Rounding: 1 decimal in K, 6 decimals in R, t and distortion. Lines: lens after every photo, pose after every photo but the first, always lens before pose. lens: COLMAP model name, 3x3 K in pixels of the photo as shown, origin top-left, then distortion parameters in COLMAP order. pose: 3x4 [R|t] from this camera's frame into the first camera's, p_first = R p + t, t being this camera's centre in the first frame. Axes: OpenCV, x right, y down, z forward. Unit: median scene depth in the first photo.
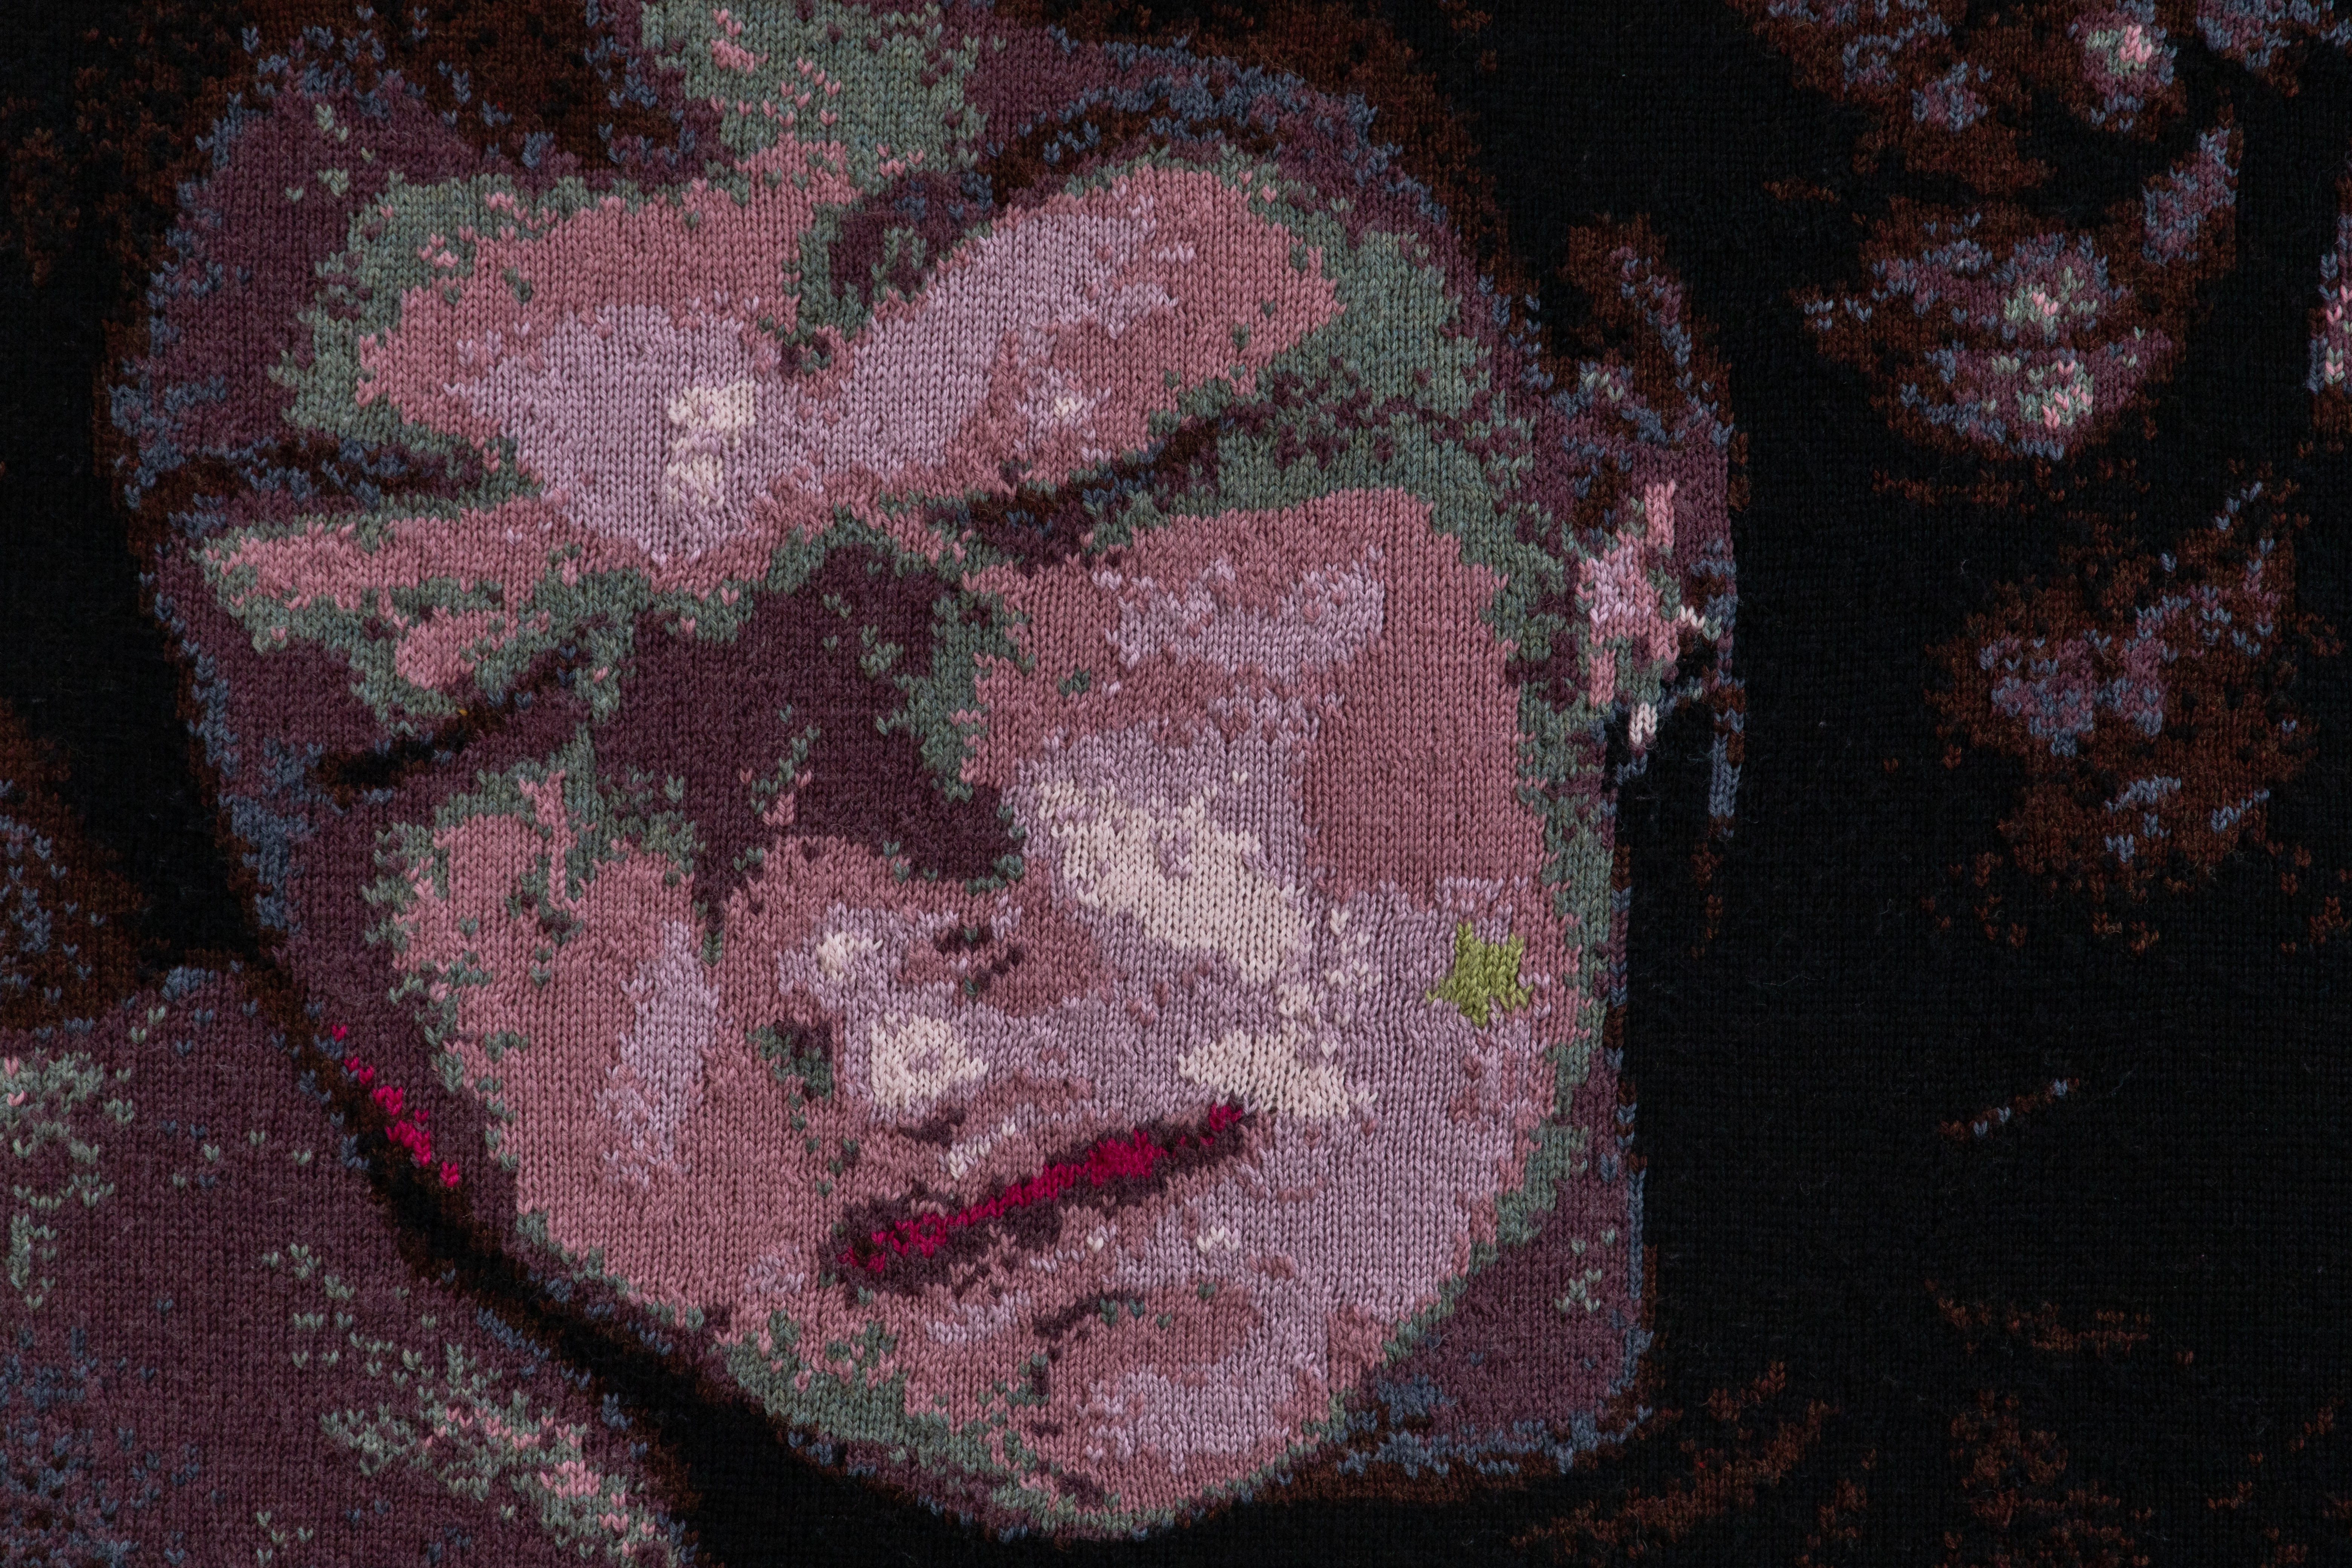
lens RADIAL K [[7151.9, 0, 1178.3], [0, 7151.9, 781.5], [0, 0, 1]] dist [-0.188125, 0.000000]
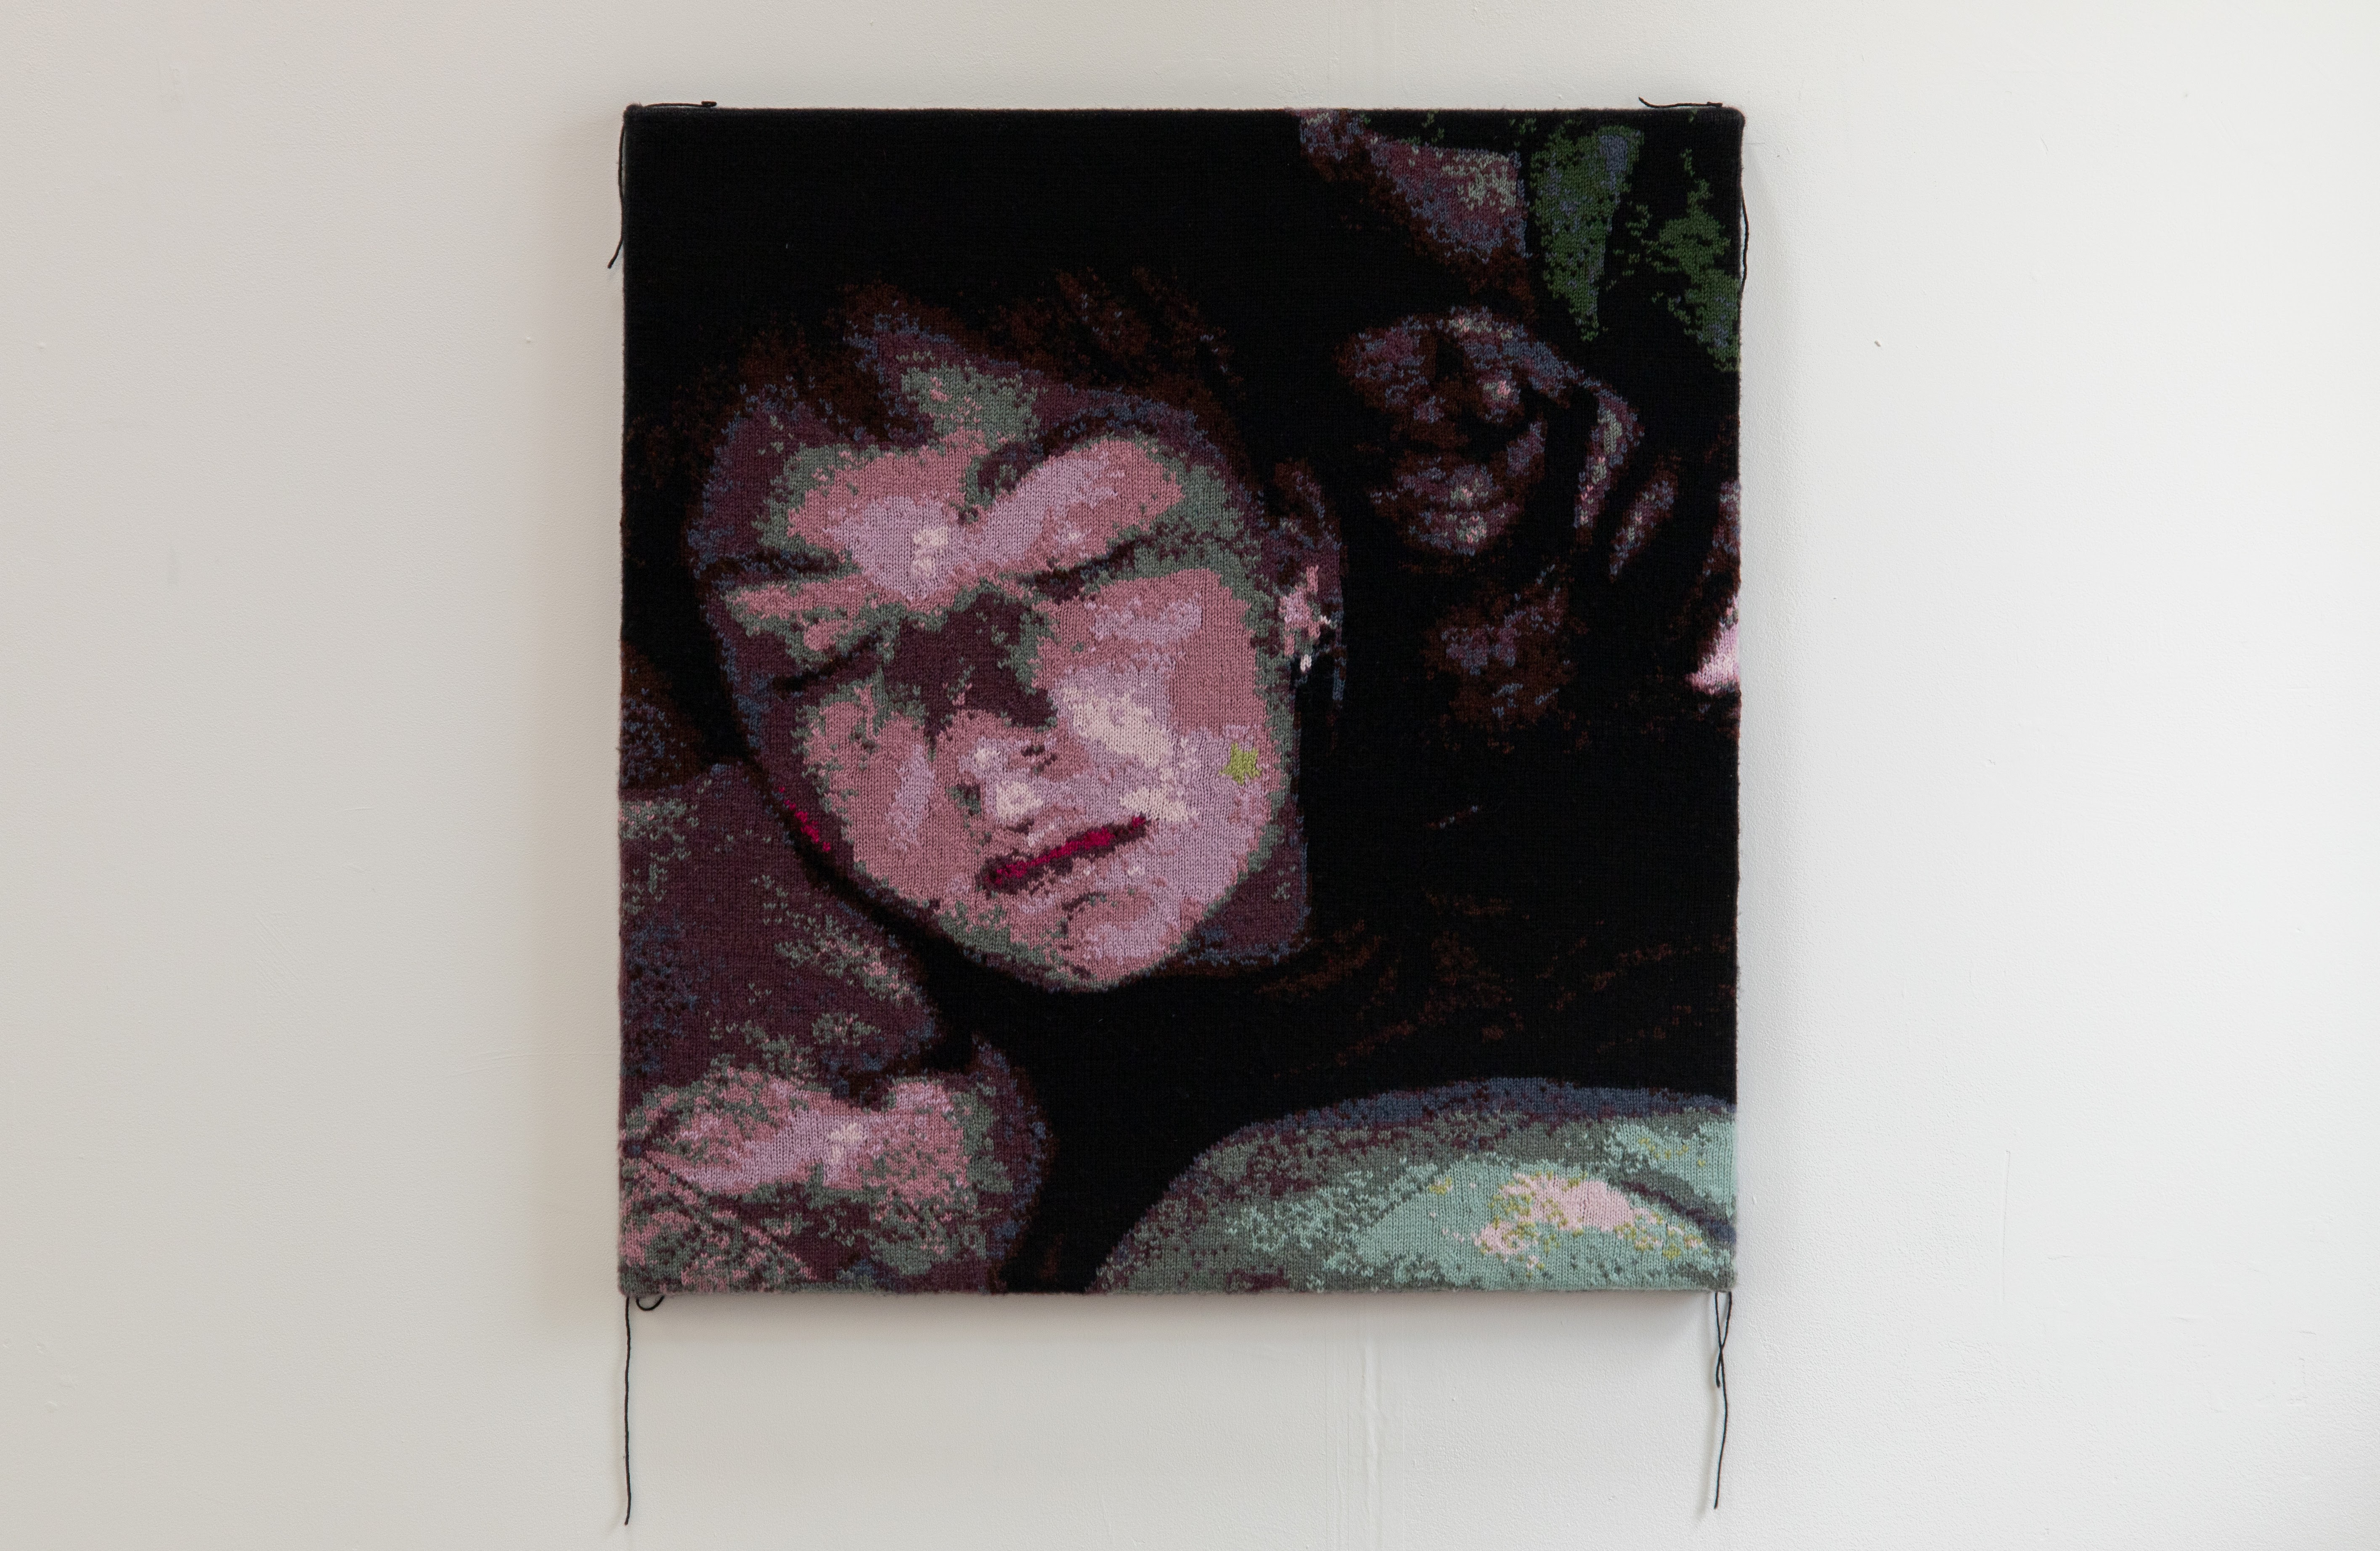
lens RADIAL K [[6040.8, 0, 1189.6], [0, 6040.8, 774.6], [0, 0, 1]] dist [-0.147257, 0.000000]
pose [[0.999969, -0.004674, 0.006415, 0.010940], [0.004623, 0.999958, 0.007970, 0.013913], [-0.006452, -0.007940, 0.999948, -1.103558]]
